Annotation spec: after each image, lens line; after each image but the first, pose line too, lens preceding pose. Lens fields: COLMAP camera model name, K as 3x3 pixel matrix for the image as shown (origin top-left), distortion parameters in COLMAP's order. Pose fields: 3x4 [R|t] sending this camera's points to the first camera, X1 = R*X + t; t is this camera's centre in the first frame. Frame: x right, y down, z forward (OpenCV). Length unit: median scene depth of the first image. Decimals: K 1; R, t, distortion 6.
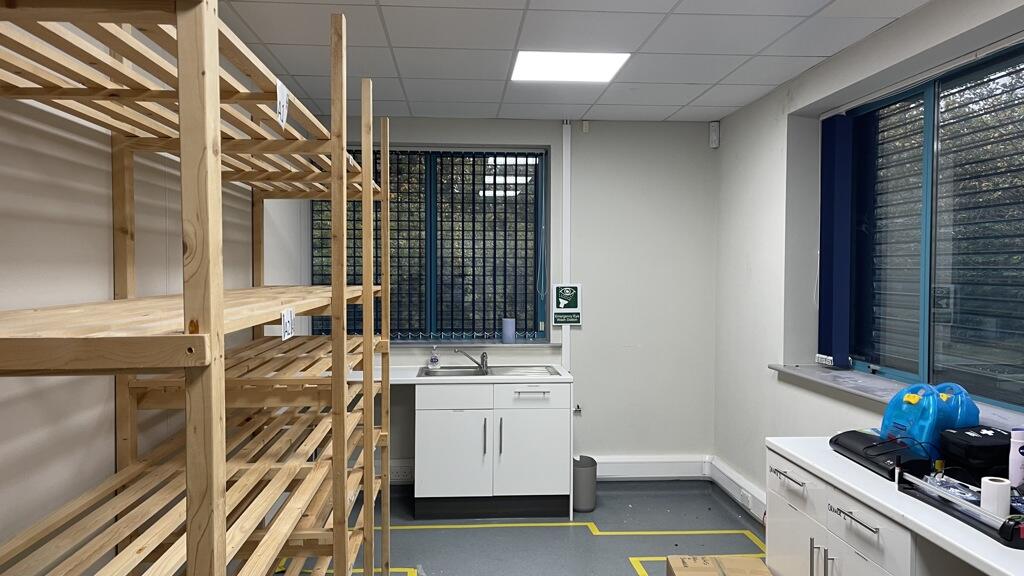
lens RADIAL K [[781.9, 0, 512.8], [0, 781.9, 283.8], [0, 0, 1]] dist [0.052187, -0.031318]
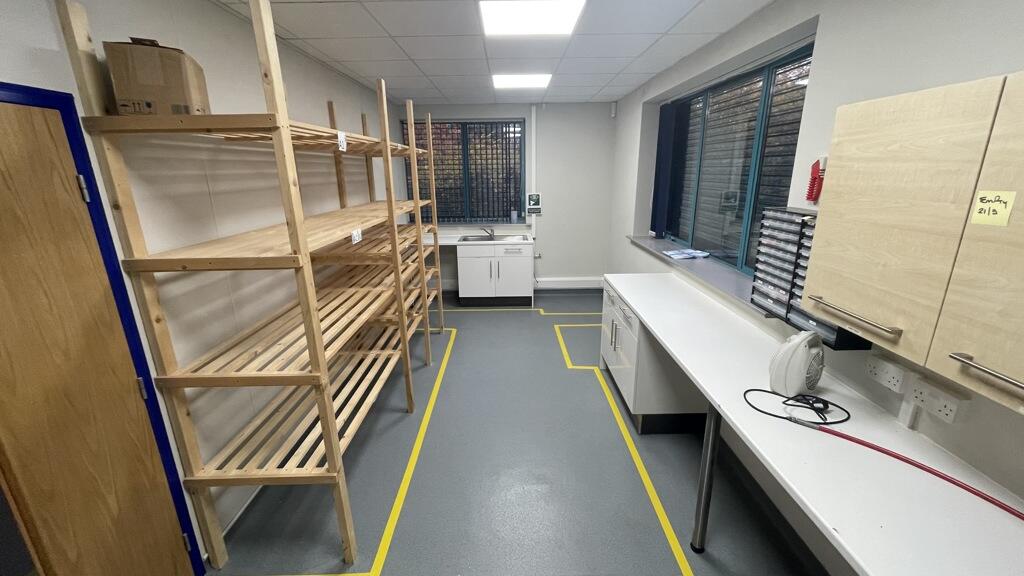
lens RADIAL K [[415.4, 0, 513.7], [0, 415.4, 291.6], [0, 0, 1]] dist [-0.001249, 0.002085]
pose [[0.997642, 0.005470, -0.068414, 0.101247], [0.012777, 0.964593, 0.263434, -0.041351], [0.067433, -0.263687, 0.962248, -0.083969]]
